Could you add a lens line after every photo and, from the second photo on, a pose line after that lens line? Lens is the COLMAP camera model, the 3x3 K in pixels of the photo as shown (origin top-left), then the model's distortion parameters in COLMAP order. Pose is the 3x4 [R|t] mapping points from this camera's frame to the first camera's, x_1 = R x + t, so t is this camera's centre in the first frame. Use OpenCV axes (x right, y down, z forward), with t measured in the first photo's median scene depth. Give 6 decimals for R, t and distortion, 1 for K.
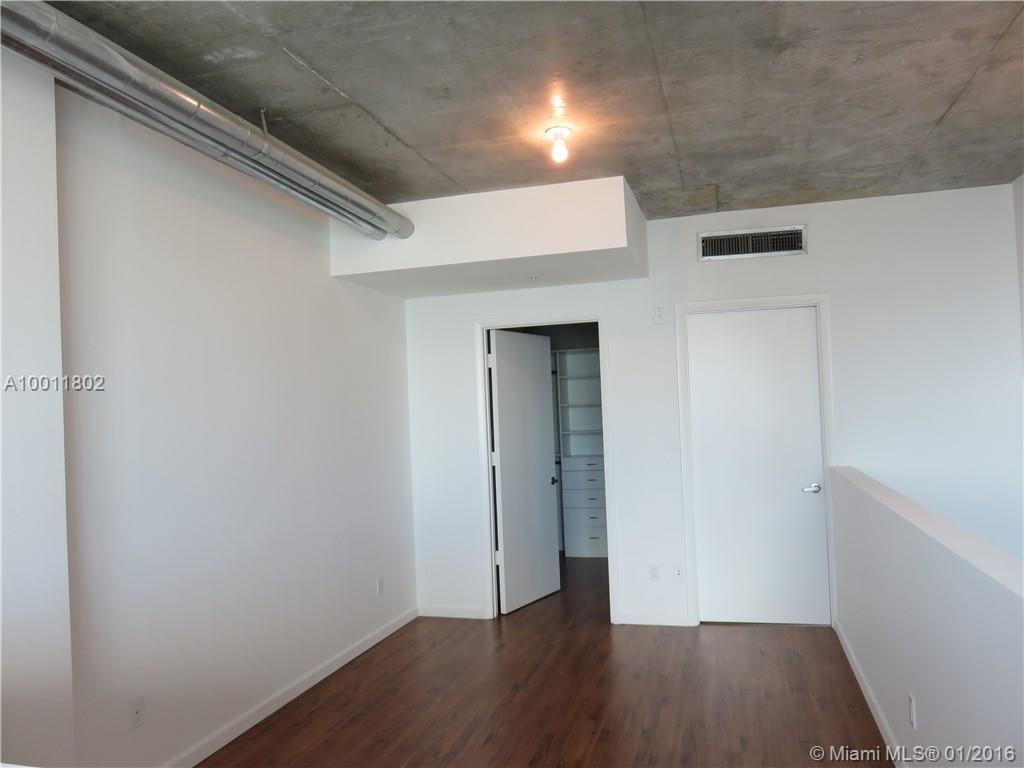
lens RADIAL K [[766.1, 0, 513.8], [0, 766.1, 387.6], [0, 0, 1]] dist [-0.013075, 0.003397]
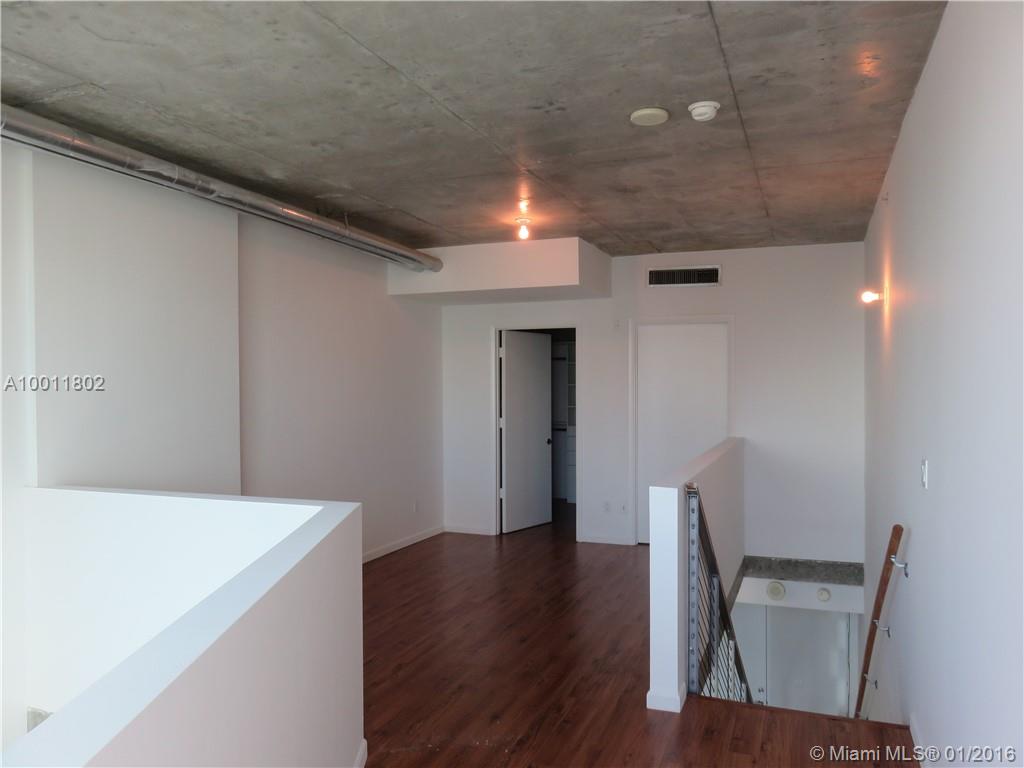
lens RADIAL K [[764.9, 0, 514.5], [0, 764.9, 387.7], [0, 0, 1]] dist [-0.015972, 0.004608]
pose [[0.995271, 0.035717, -0.090333, 0.140482], [-0.032375, 0.998745, 0.038202, -0.029085], [0.091584, -0.035097, 0.995179, -0.443135]]
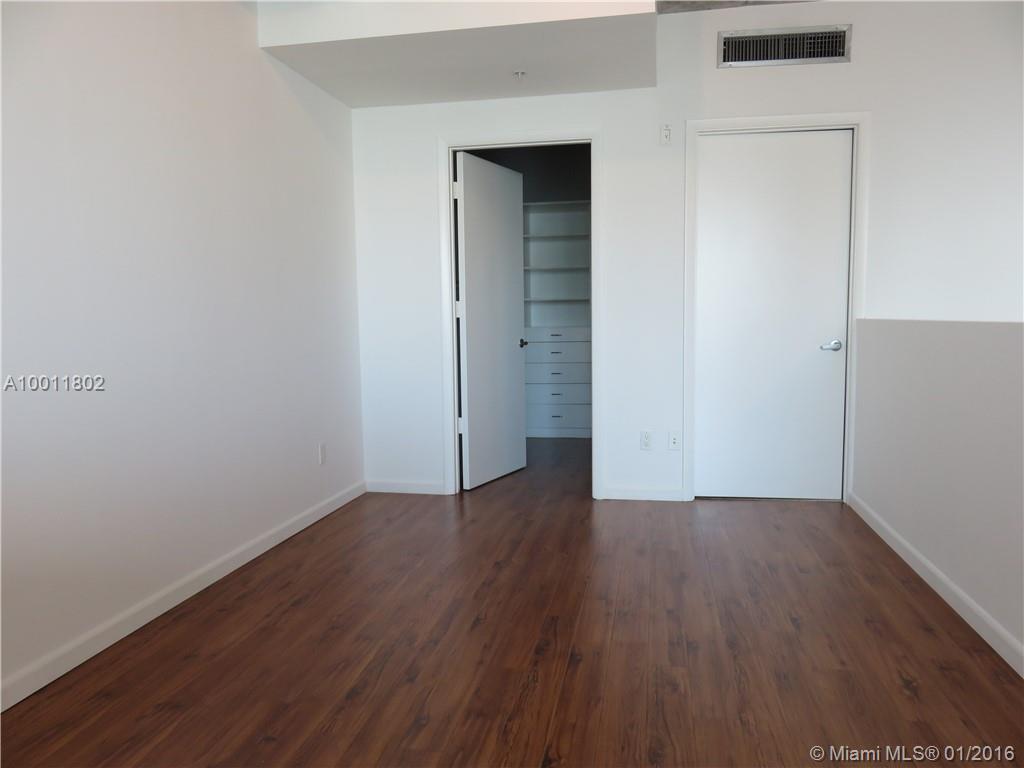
lens RADIAL K [[766.1, 0, 513.8], [0, 766.1, 387.6], [0, 0, 1]] dist [-0.013075, 0.003397]
pose [[0.995079, 0.017543, 0.097519, -0.053080], [-0.029041, 0.992617, 0.117763, 0.089225], [-0.094733, -0.120016, 0.988242, 0.176570]]
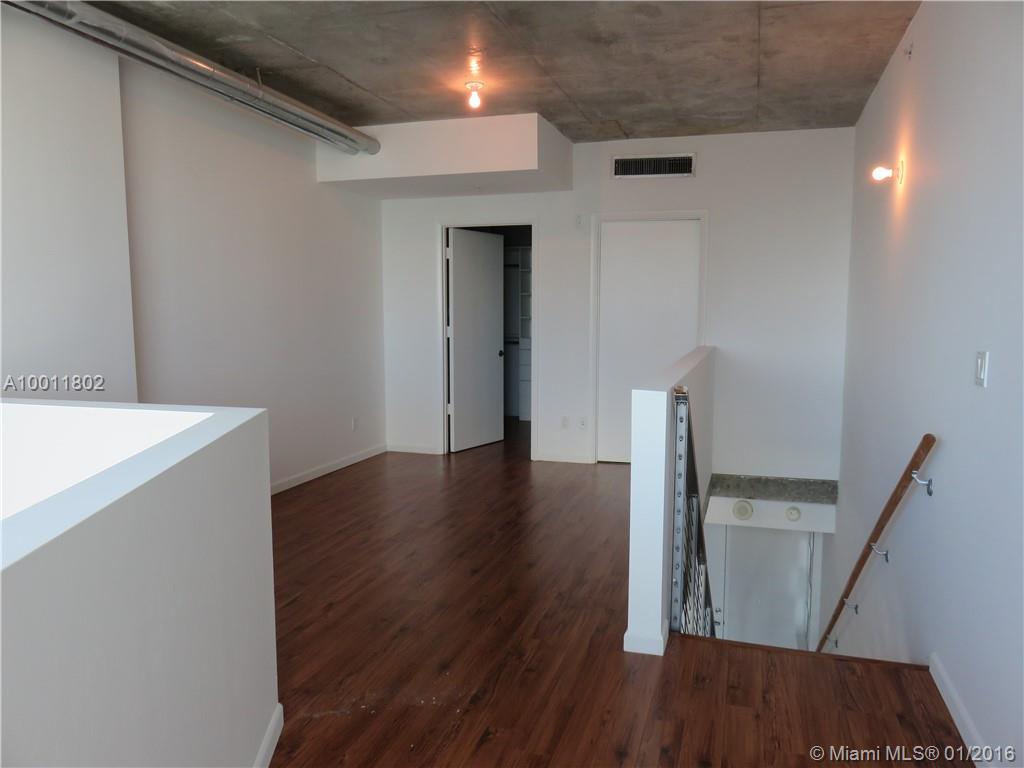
lens RADIAL K [[766.1, 0, 513.8], [0, 766.1, 387.6], [0, 0, 1]] dist [-0.013075, 0.003397]
pose [[0.998958, 0.041791, -0.018355, 0.125099], [-0.038924, 0.989993, 0.135642, 0.009513], [0.023840, -0.134786, 0.990588, -0.301887]]
